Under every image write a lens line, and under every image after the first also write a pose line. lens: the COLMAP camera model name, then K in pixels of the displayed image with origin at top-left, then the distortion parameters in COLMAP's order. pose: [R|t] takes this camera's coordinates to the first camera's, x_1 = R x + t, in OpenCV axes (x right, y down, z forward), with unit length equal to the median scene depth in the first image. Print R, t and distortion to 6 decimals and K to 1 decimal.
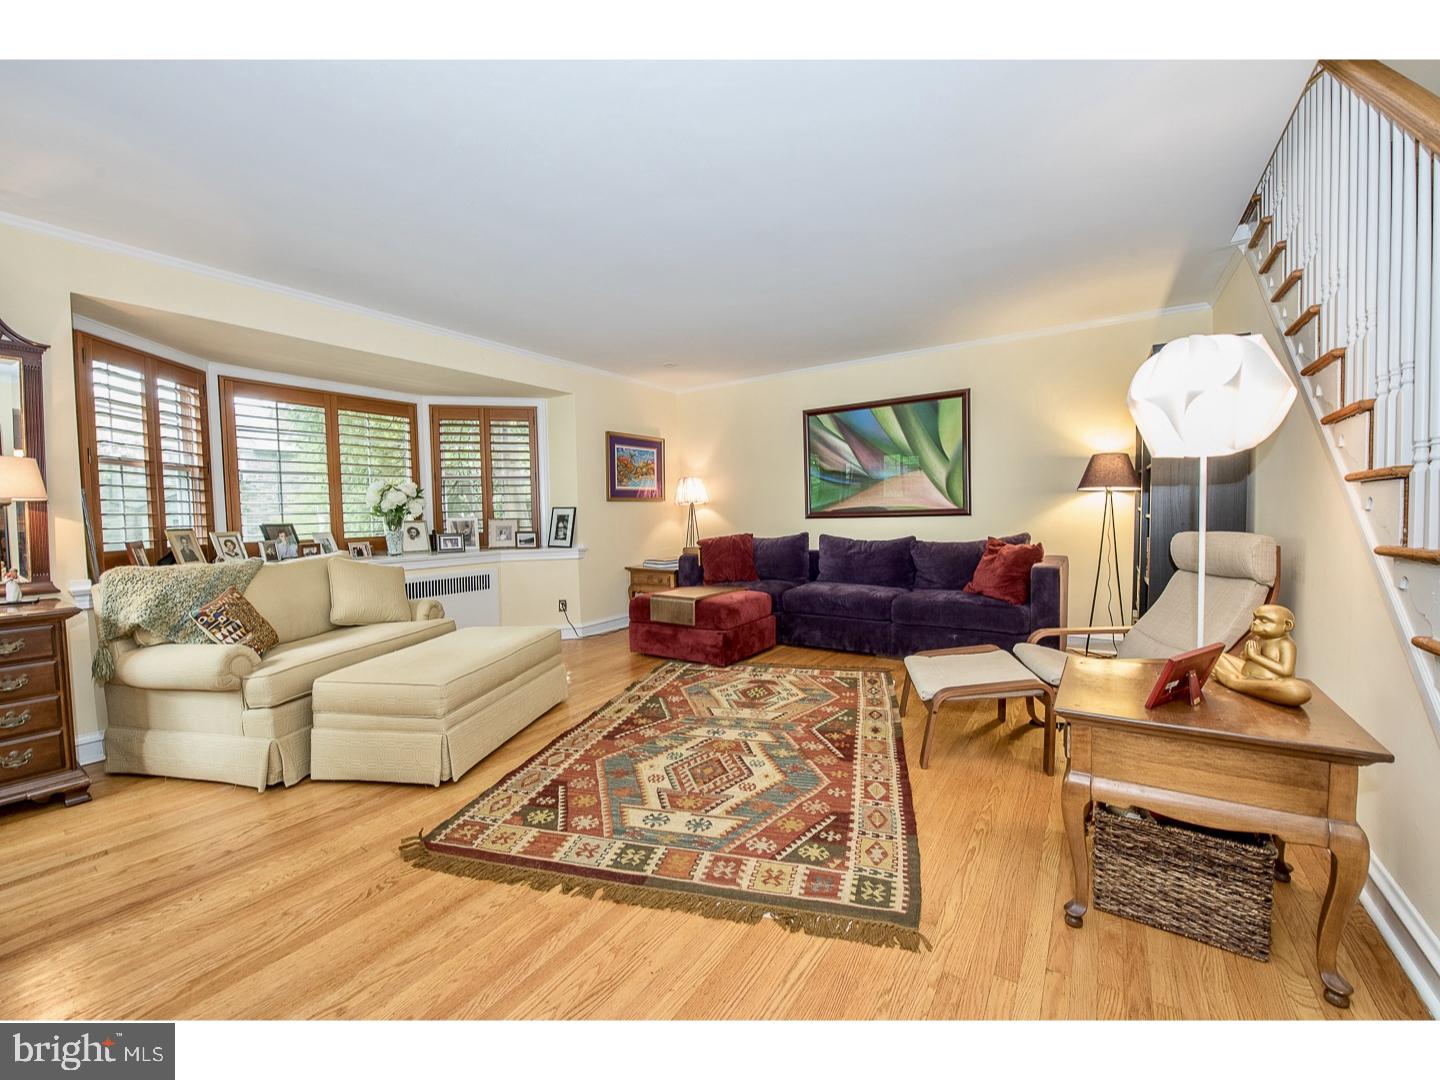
lens RADIAL K [[571.3, 0, 722.4], [0, 571.3, 537.3], [0, 0, 1]] dist [-0.020995, -0.000118]
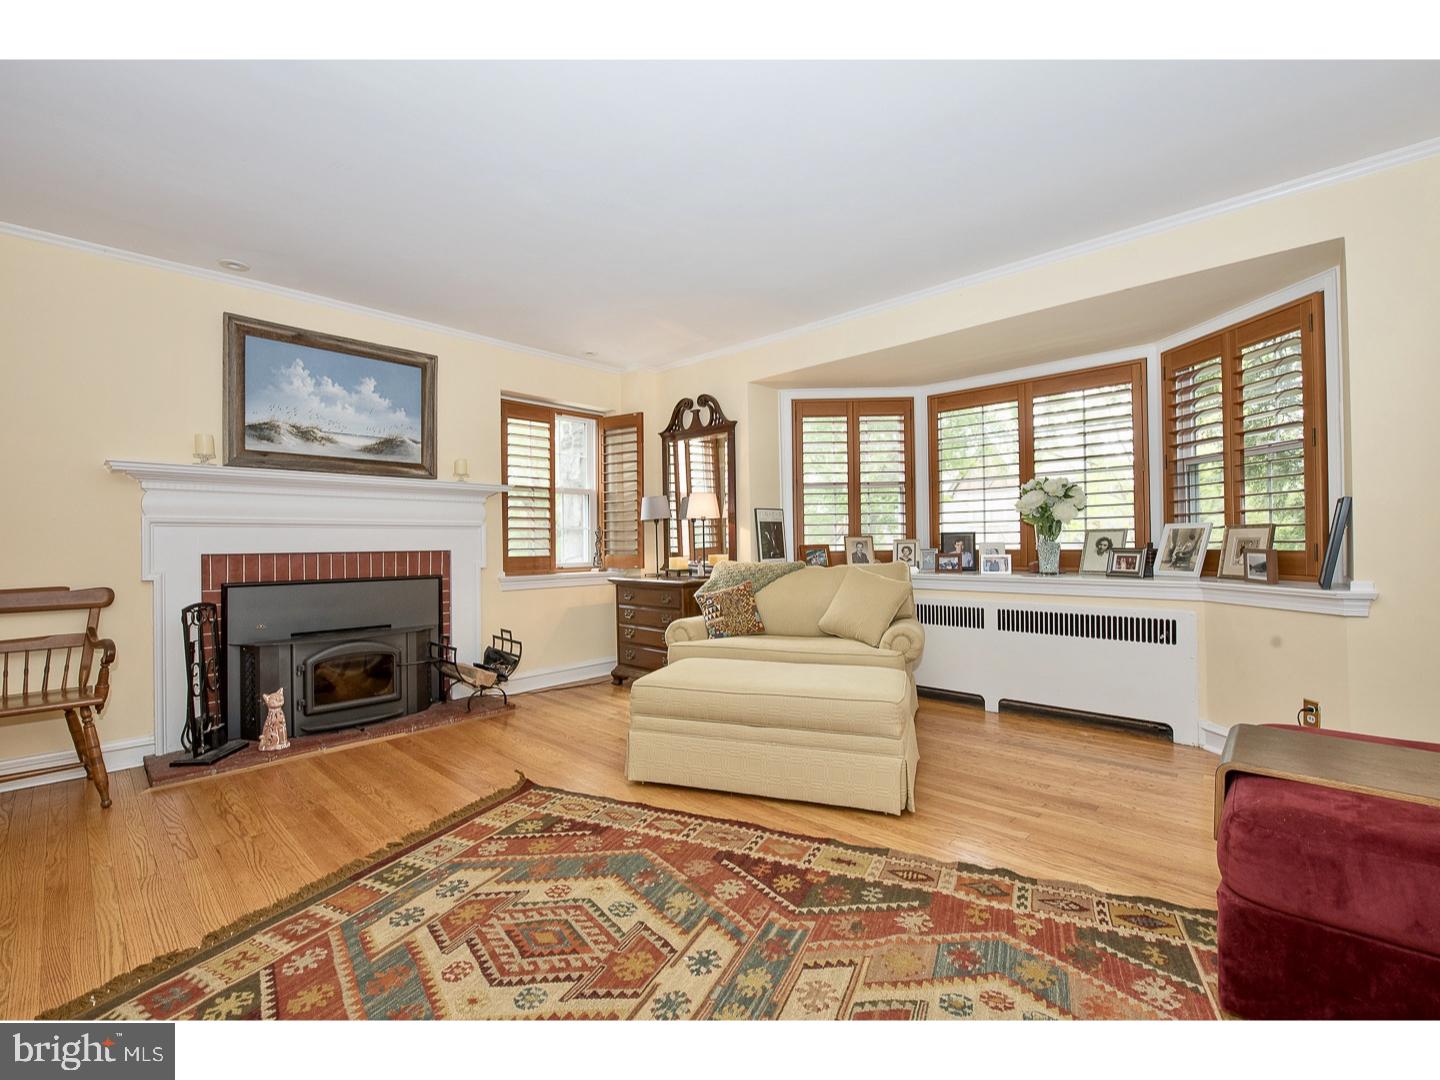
lens RADIAL K [[626.0, 0, 718.7], [0, 626.0, 539.7], [0, 0, 1]] dist [-0.015042, -0.001418]
pose [[-0.170891, 0.017536, -0.985134, 0.506201], [-0.026162, 0.999408, 0.022328, -0.033730], [0.984943, 0.029588, -0.170331, 1.089994]]
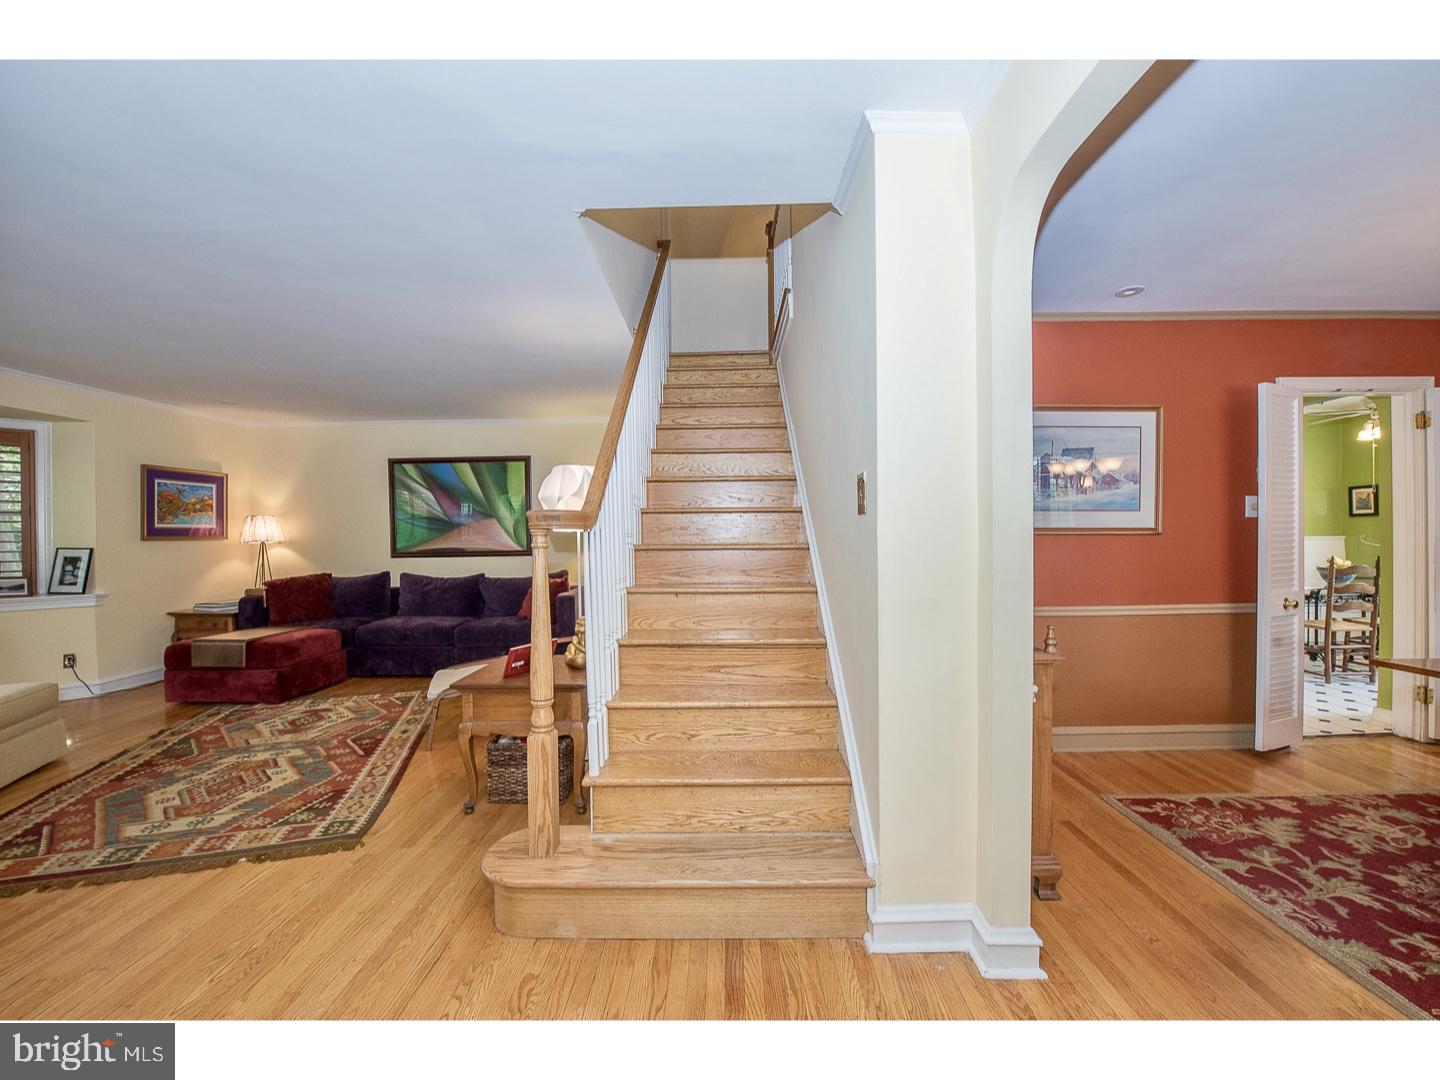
lens RADIAL K [[571.3, 0, 721.9], [0, 571.3, 538.4], [0, 0, 1]] dist [-0.020995, -0.000118]
pose [[0.840590, 0.008917, 0.541598, 0.174461], [0.015853, 0.999031, -0.041052, -0.029696], [-0.541440, 0.043094, 0.839634, -0.460606]]
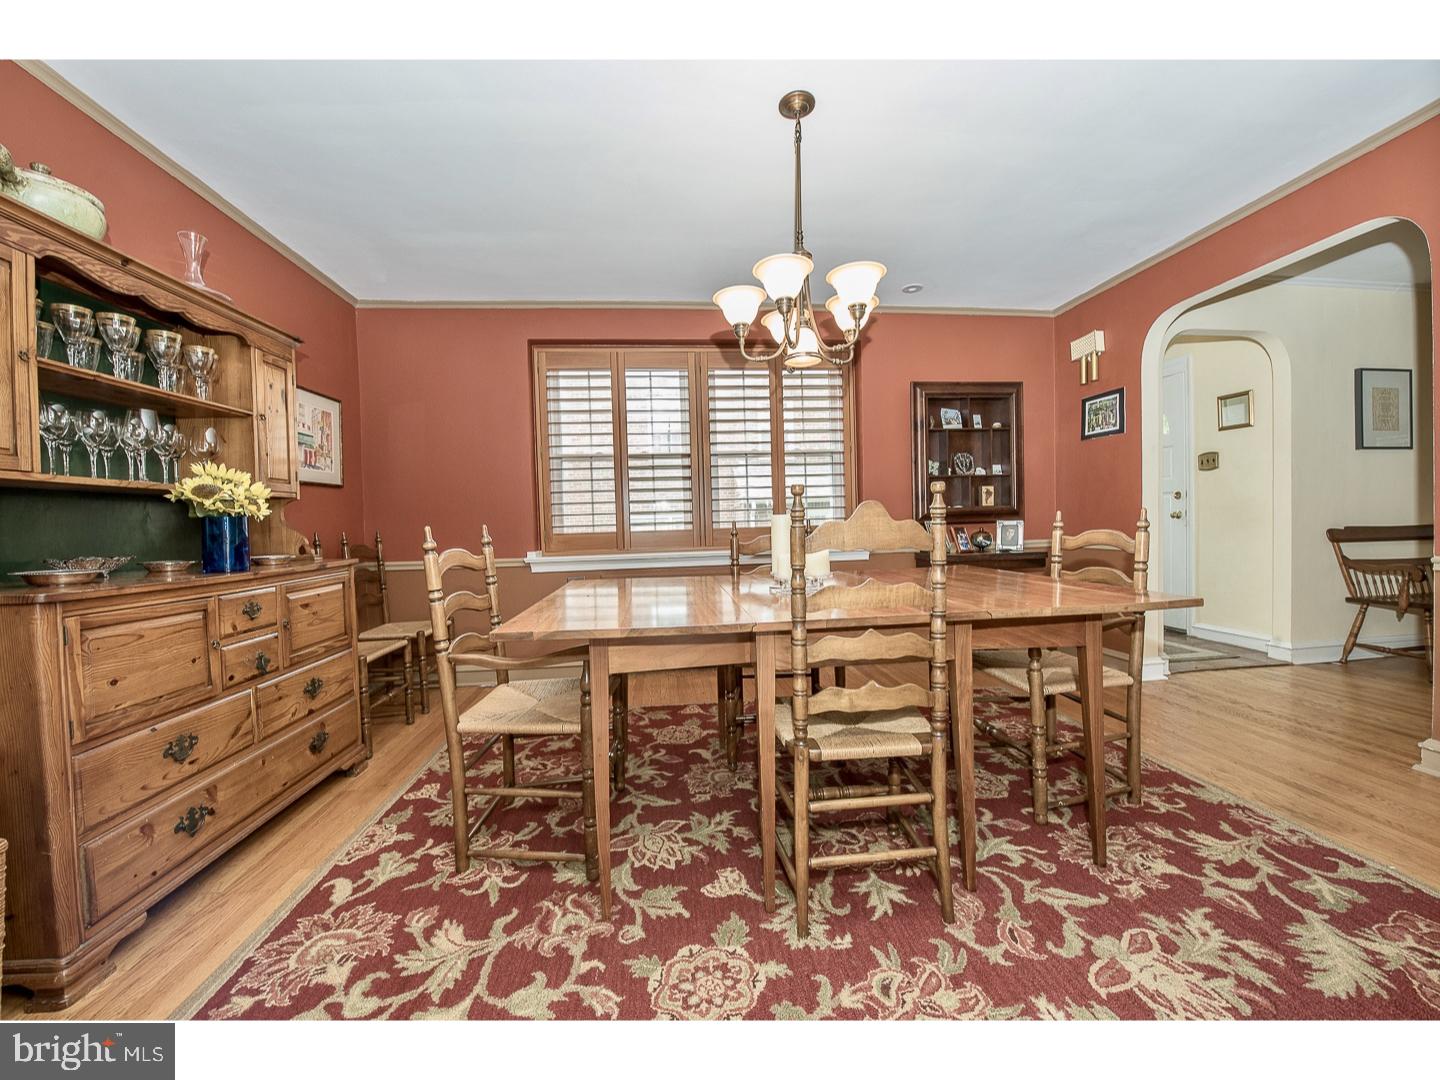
lens RADIAL K [[571.3, 0, 729.4], [0, 571.3, 532.7], [0, 0, 1]] dist [-0.020995, -0.000118]
pose [[-0.764043, 0.053734, -0.642924, 1.880571], [0.018956, 0.997965, 0.060880, 0.003501], [0.644887, 0.034328, -0.763507, -0.196603]]
